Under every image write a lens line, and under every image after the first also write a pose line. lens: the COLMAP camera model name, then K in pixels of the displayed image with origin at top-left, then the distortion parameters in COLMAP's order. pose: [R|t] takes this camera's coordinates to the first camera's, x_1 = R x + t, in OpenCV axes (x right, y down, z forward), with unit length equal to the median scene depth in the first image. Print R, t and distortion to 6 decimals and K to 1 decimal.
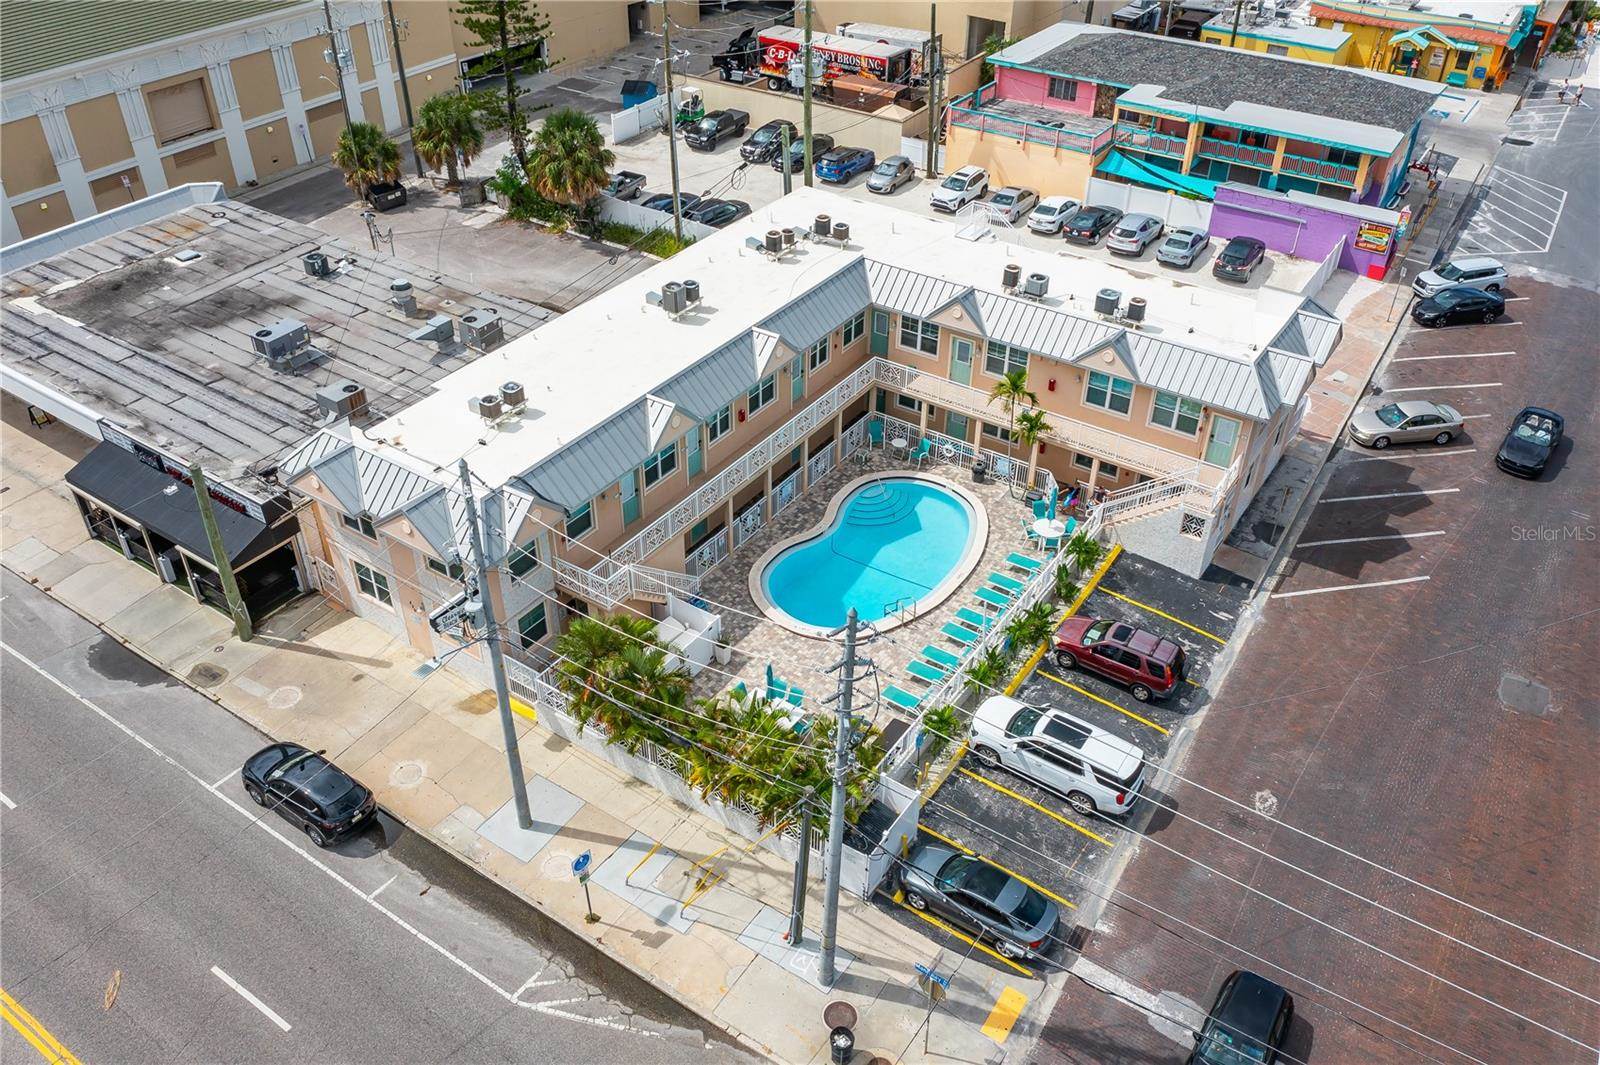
lens RADIAL K [[1259.0, 0, 795.1], [0, 1259.0, 528.2], [0, 0, 1]] dist [-0.014496, -0.006739]
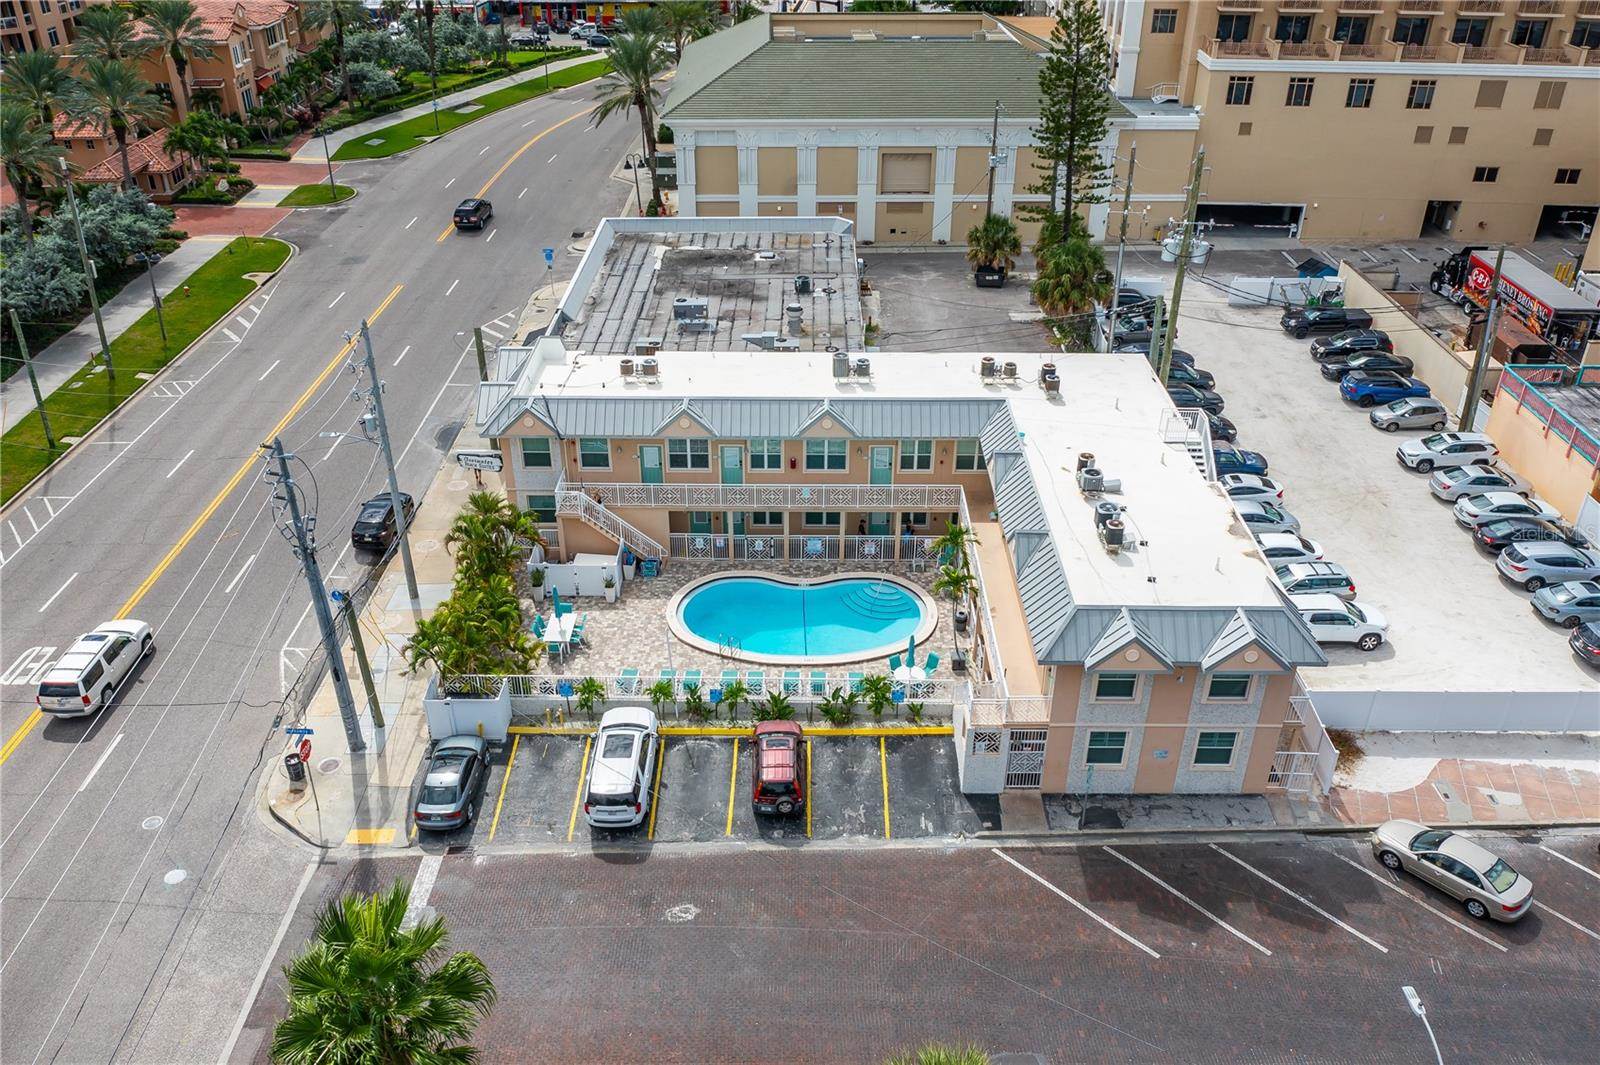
lens RADIAL K [[1259.0, 0, 795.1], [0, 1259.0, 528.2], [0, 0, 1]] dist [-0.014496, -0.006739]
pose [[0.552563, 0.411444, -0.724837, 0.755376], [-0.485128, 0.865932, 0.121708, -0.163301], [0.677735, 0.284388, 0.678085, 0.197047]]
